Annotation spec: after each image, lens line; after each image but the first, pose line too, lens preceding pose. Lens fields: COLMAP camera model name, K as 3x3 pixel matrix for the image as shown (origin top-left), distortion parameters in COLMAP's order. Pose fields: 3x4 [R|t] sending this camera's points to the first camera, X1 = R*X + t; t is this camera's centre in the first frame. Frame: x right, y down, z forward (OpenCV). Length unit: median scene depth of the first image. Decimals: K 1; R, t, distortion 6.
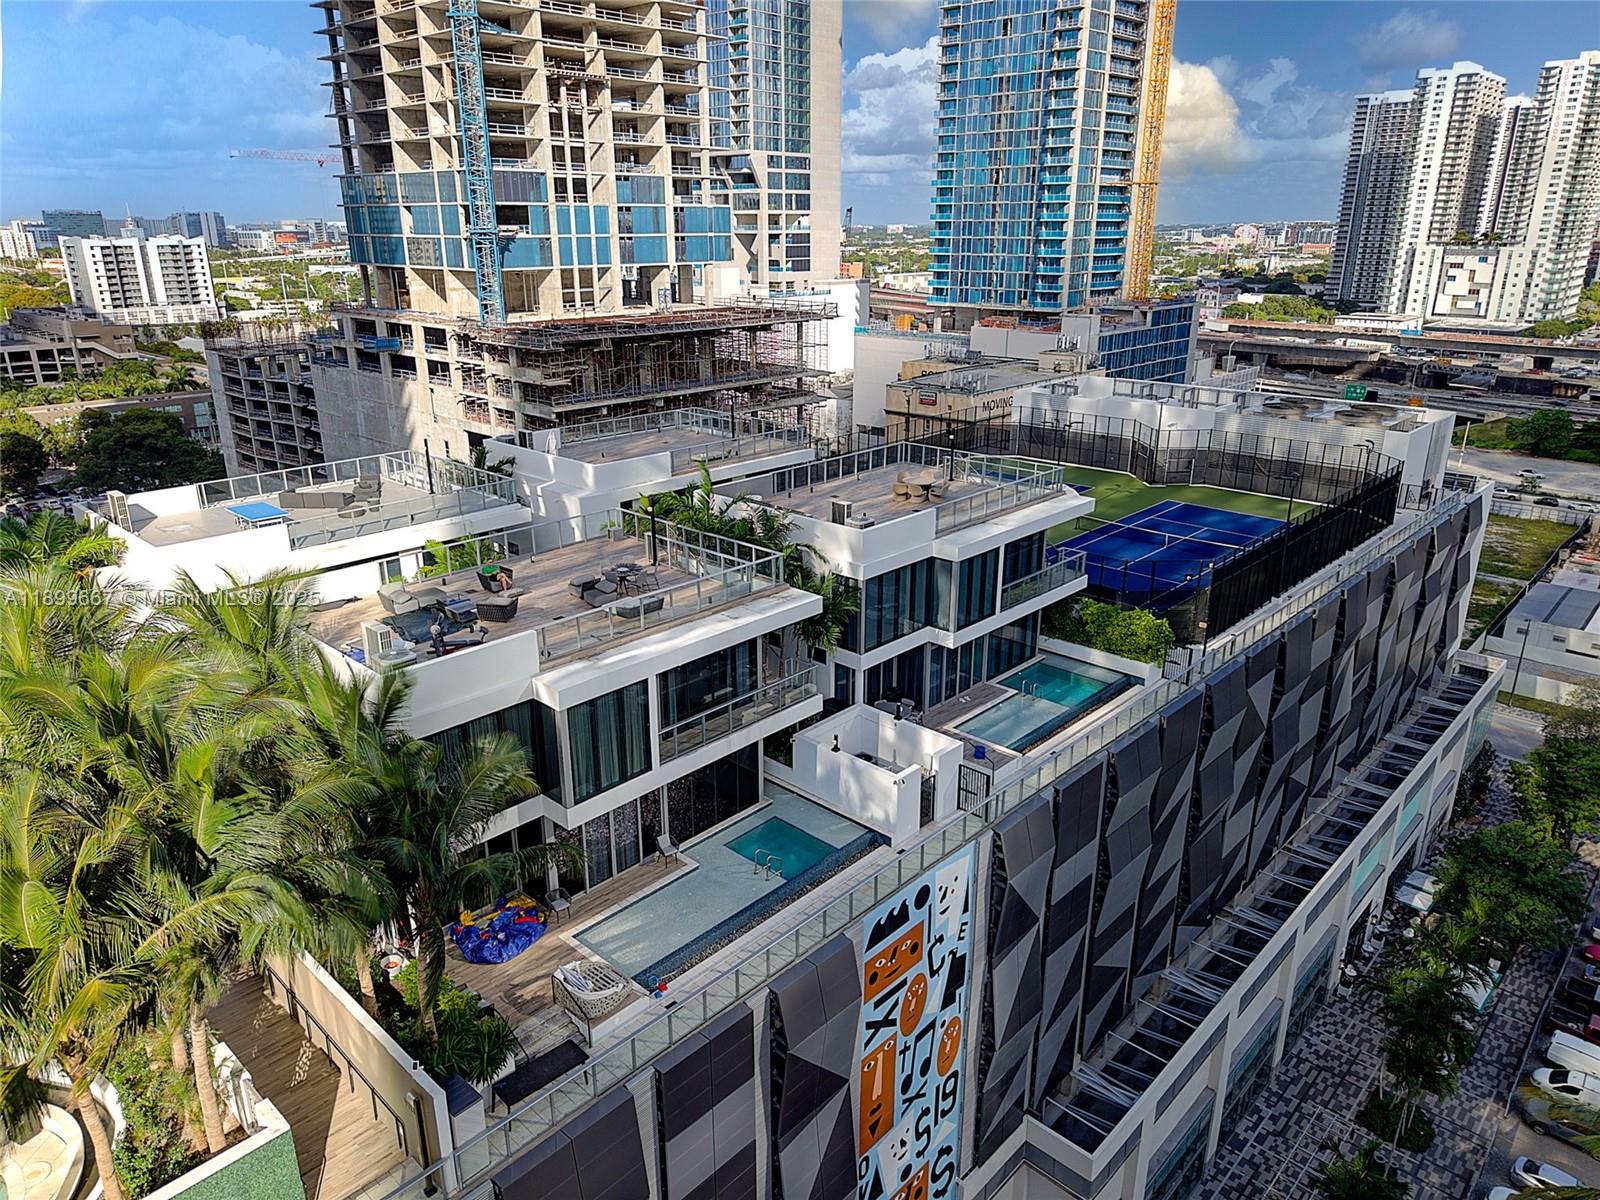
lens RADIAL K [[1066.4, 0, 804.8], [0, 1066.4, 606.3], [0, 0, 1]] dist [0.019426, -0.016596]
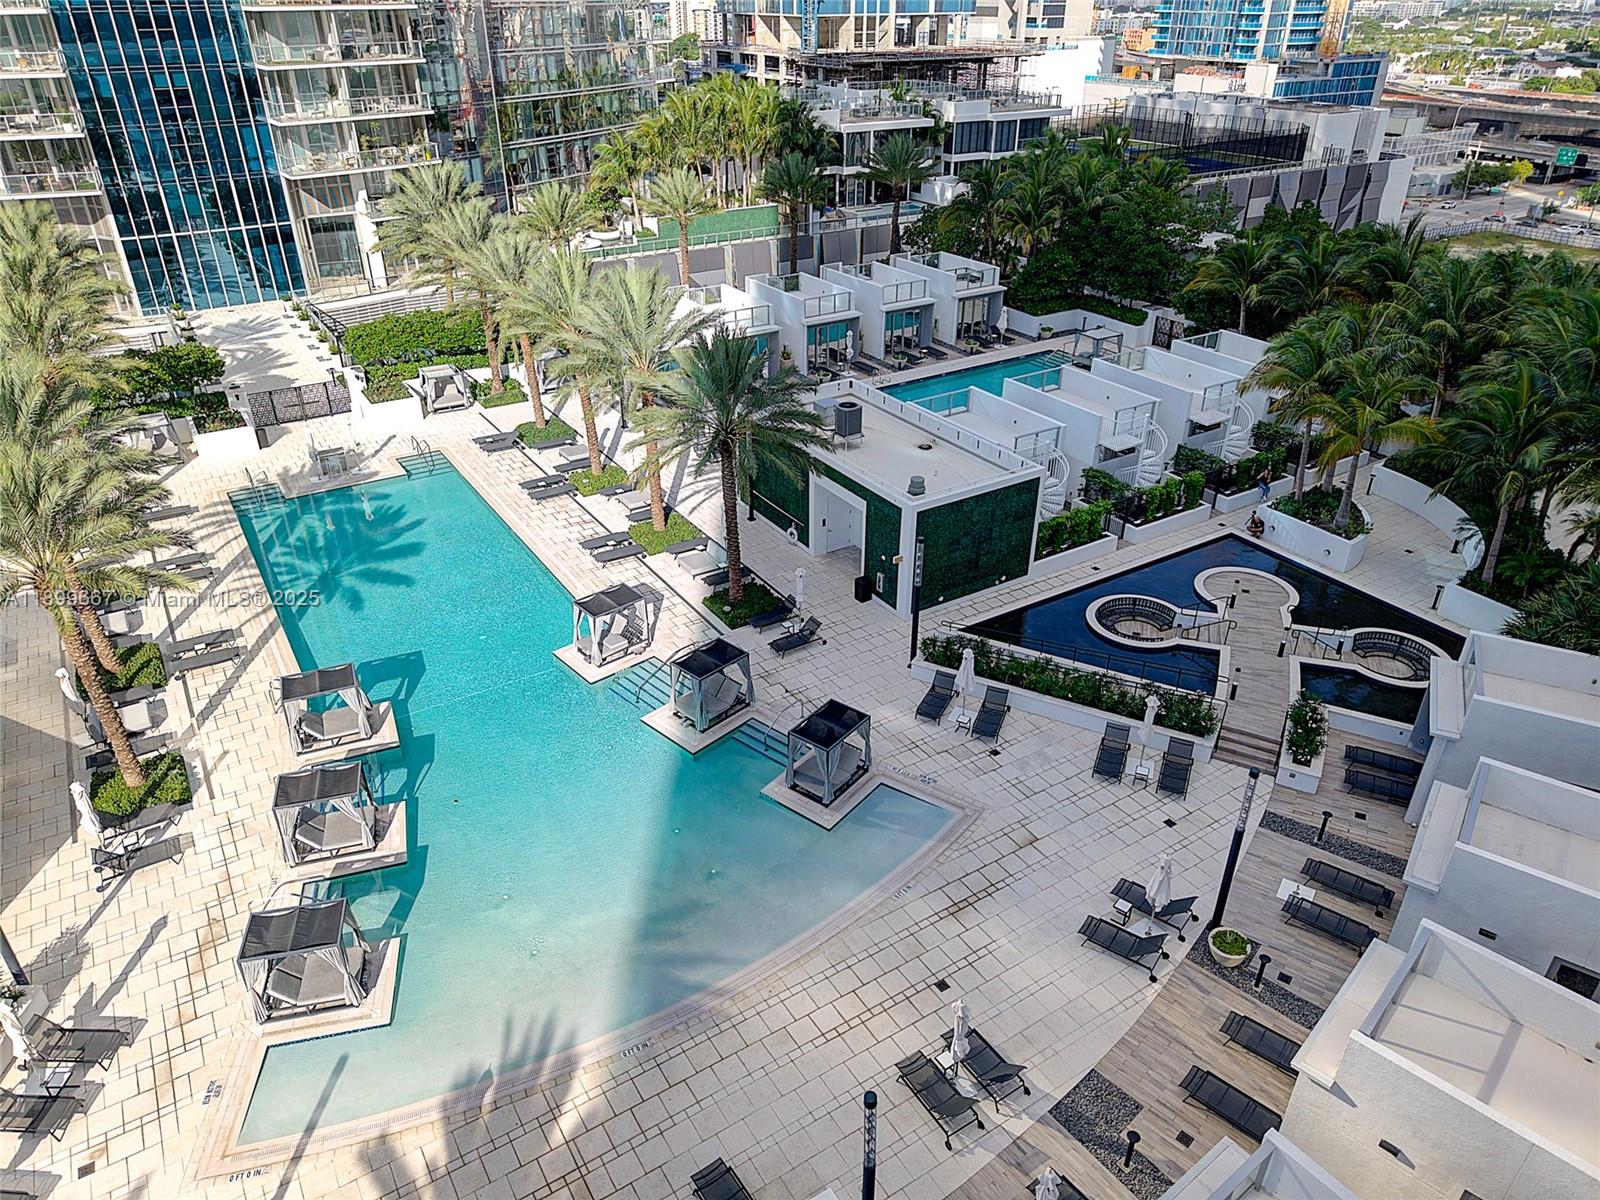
lens RADIAL K [[1072.2, 0, 801.1], [0, 1072.2, 604.2], [0, 0, 1]] dist [0.006021, -0.003312]
pose [[0.967238, 0.127591, -0.219480, 0.088072], [-0.086657, 0.978537, 0.186965, 0.142696], [0.238624, -0.161820, 0.957535, -0.390174]]
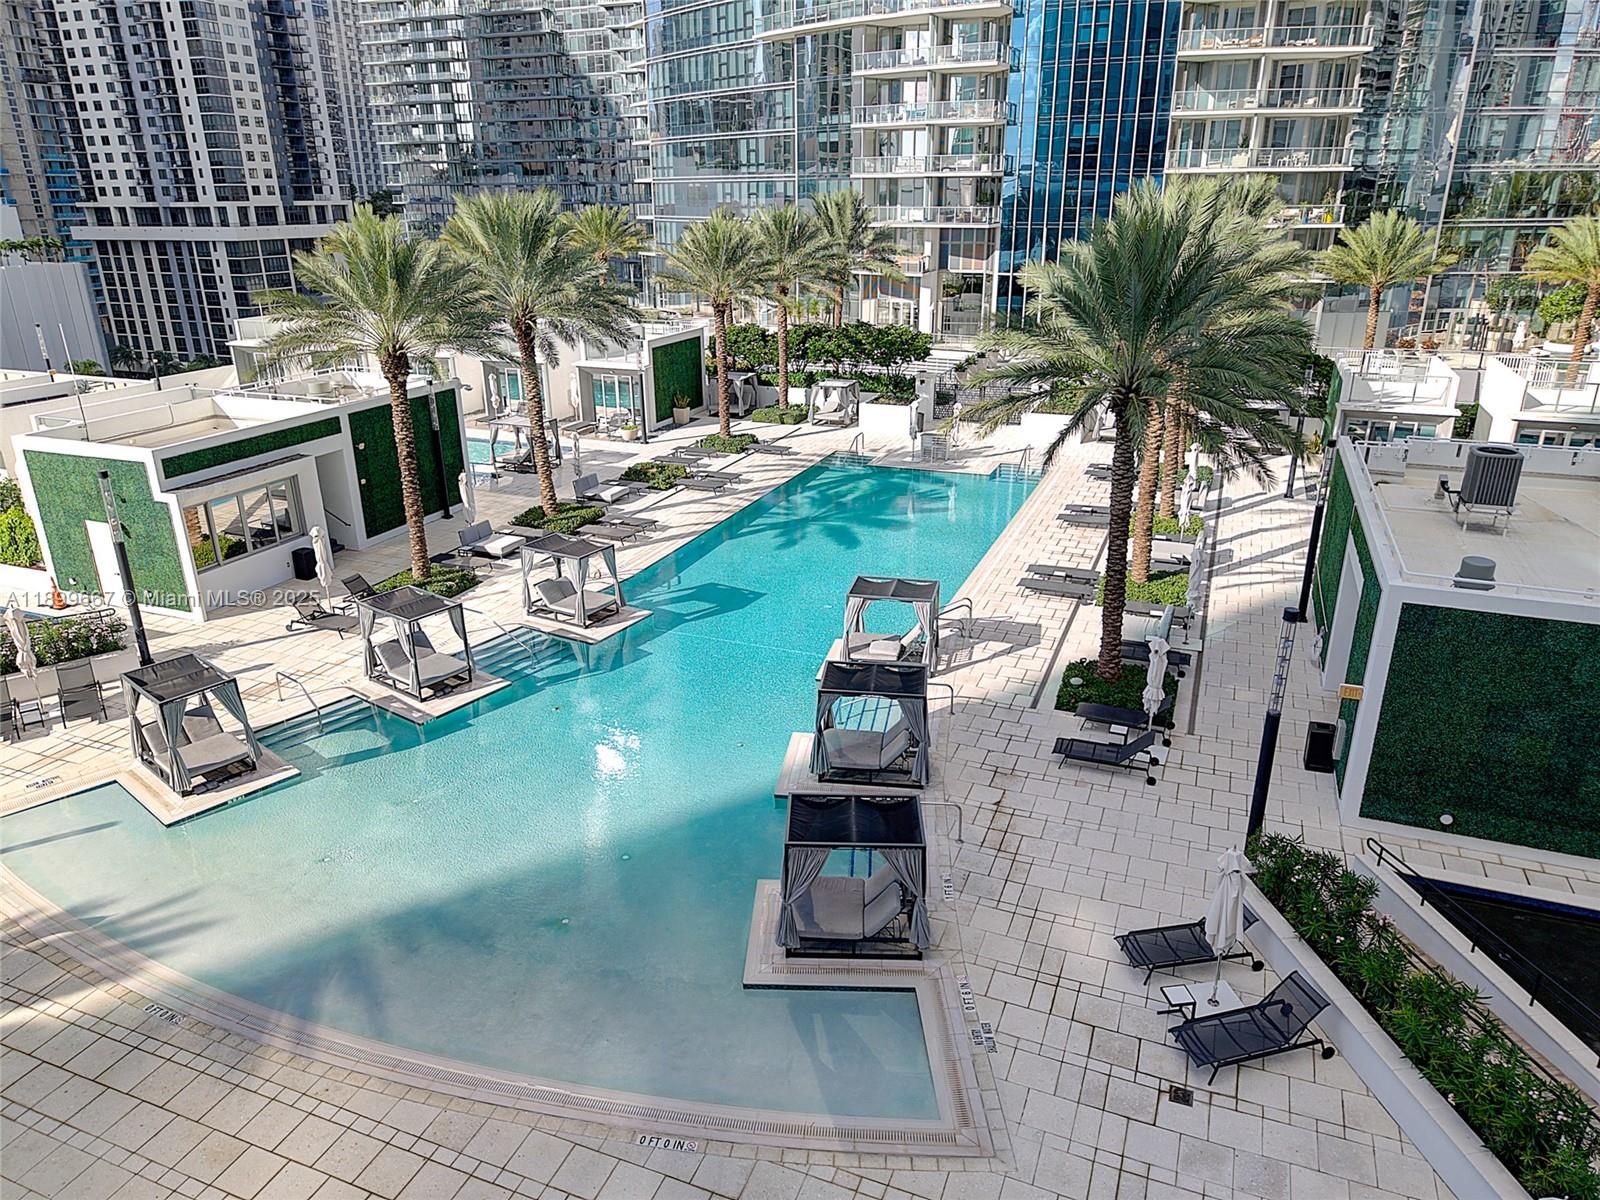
lens RADIAL K [[1072.2, 0, 801.1], [0, 1072.2, 604.2], [0, 0, 1]] dist [0.006021, -0.003312]
pose [[0.358908, 0.331879, -0.872377, 0.125111], [-0.307831, 0.924444, 0.225041, 0.155378], [0.881150, 0.187776, 0.433953, -0.287873]]
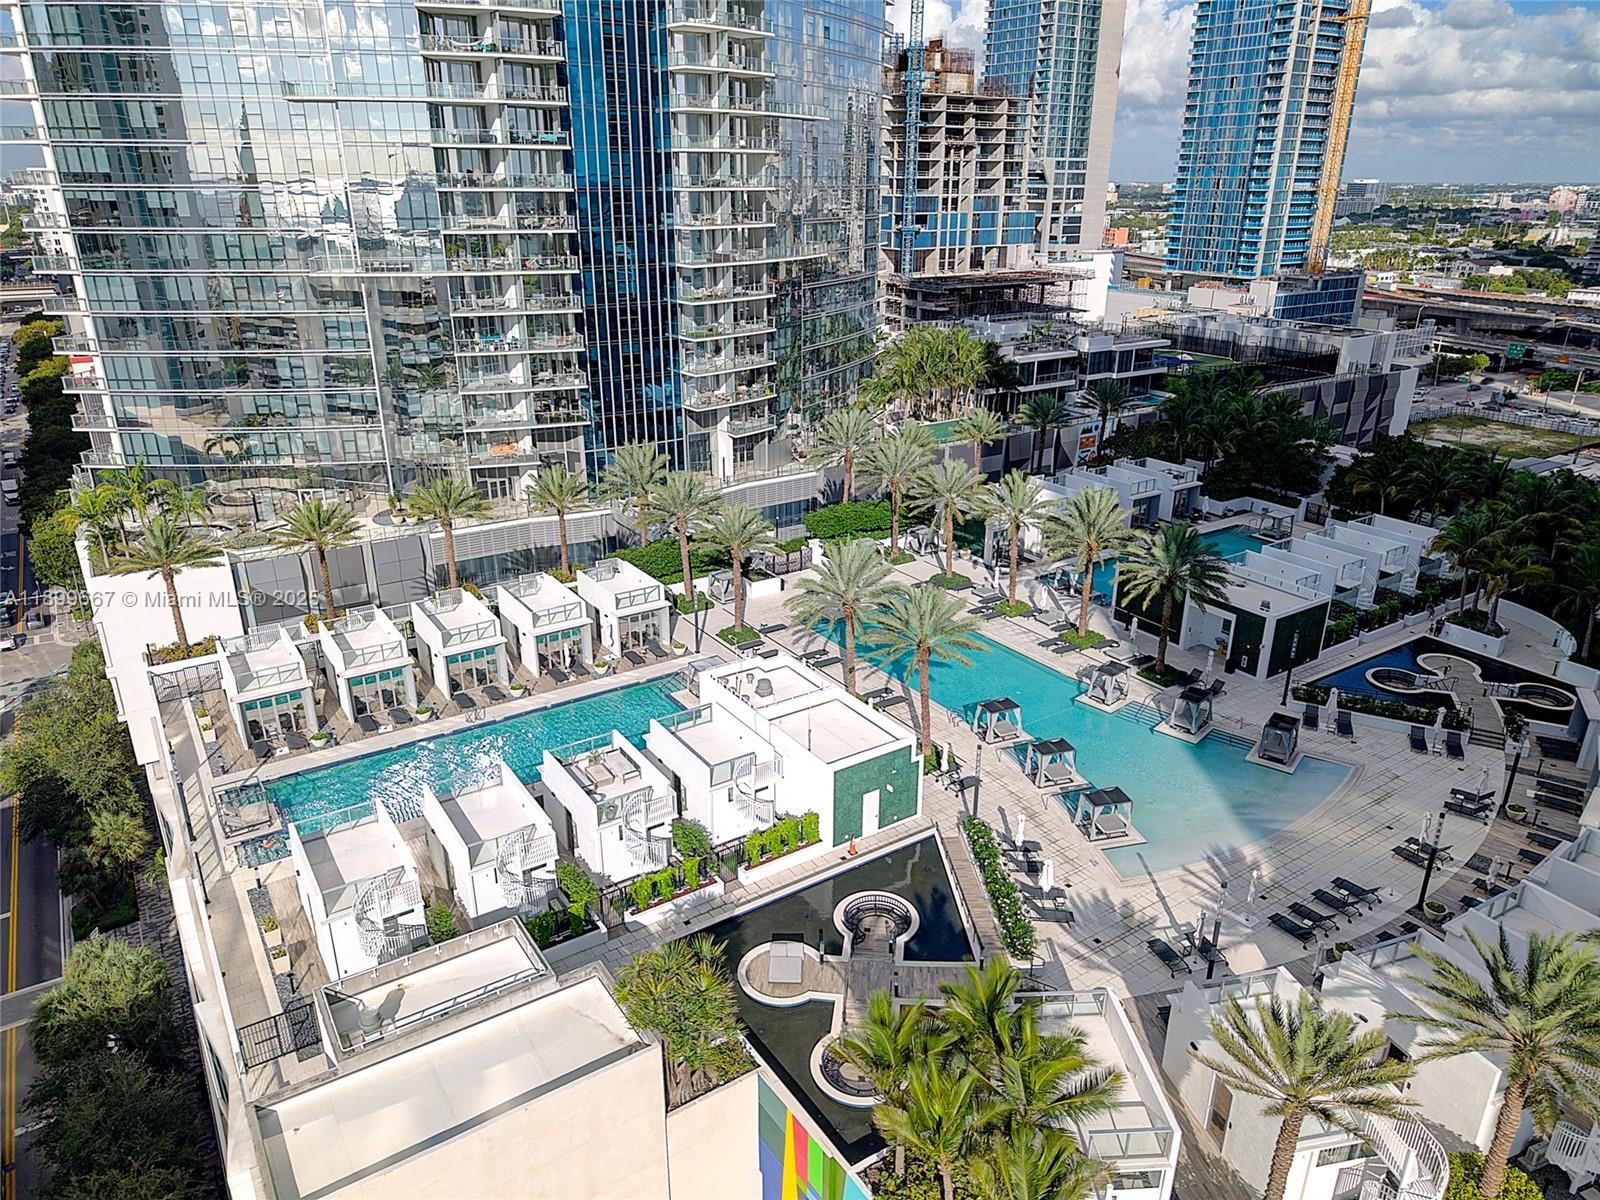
lens RADIAL K [[1072.2, 0, 801.1], [0, 1072.2, 604.2], [0, 0, 1]] dist [0.006021, -0.003312]
pose [[0.972776, 0.090056, -0.213533, -0.008653], [-0.082754, 0.995646, 0.042910, 0.152904], [0.216468, -0.024071, 0.975993, -0.566824]]
